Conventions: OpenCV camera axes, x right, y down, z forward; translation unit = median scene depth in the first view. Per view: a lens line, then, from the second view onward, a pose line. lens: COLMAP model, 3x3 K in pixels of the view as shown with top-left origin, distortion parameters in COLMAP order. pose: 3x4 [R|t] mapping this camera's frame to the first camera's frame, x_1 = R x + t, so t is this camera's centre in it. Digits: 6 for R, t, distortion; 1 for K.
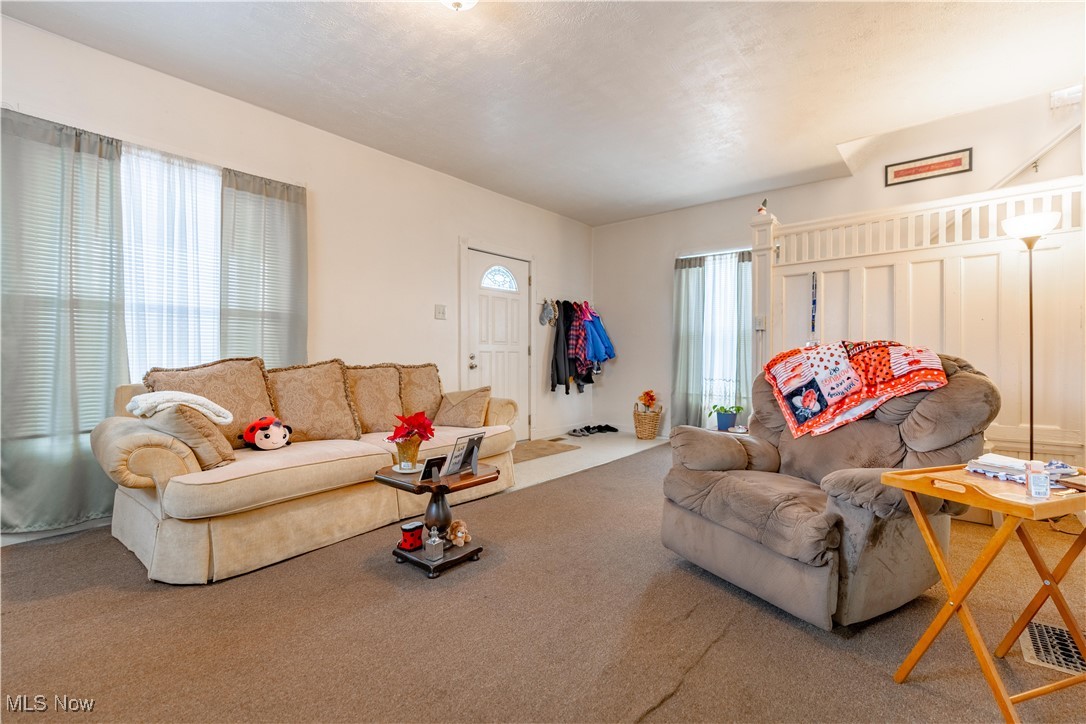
lens RADIAL K [[481.8, 0, 547.9], [0, 481.8, 355.9], [0, 0, 1]] dist [-0.003666, 0.002328]
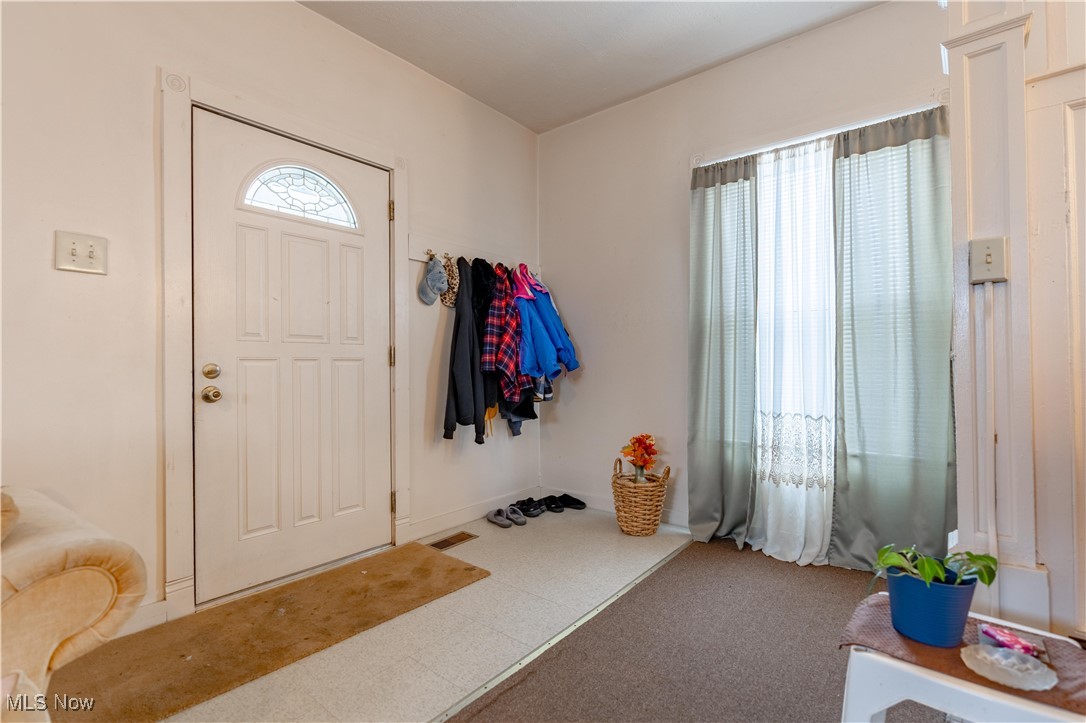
lens RADIAL K [[507.0, 0, 538.6], [0, 507.0, 364.9], [0, 0, 1]] dist [-0.016205, 0.000094]
pose [[0.999933, -0.010143, 0.005517, 0.098262], [0.010158, 0.999945, -0.002664, 0.000241], [-0.005489, 0.002720, 0.999981, 0.469690]]
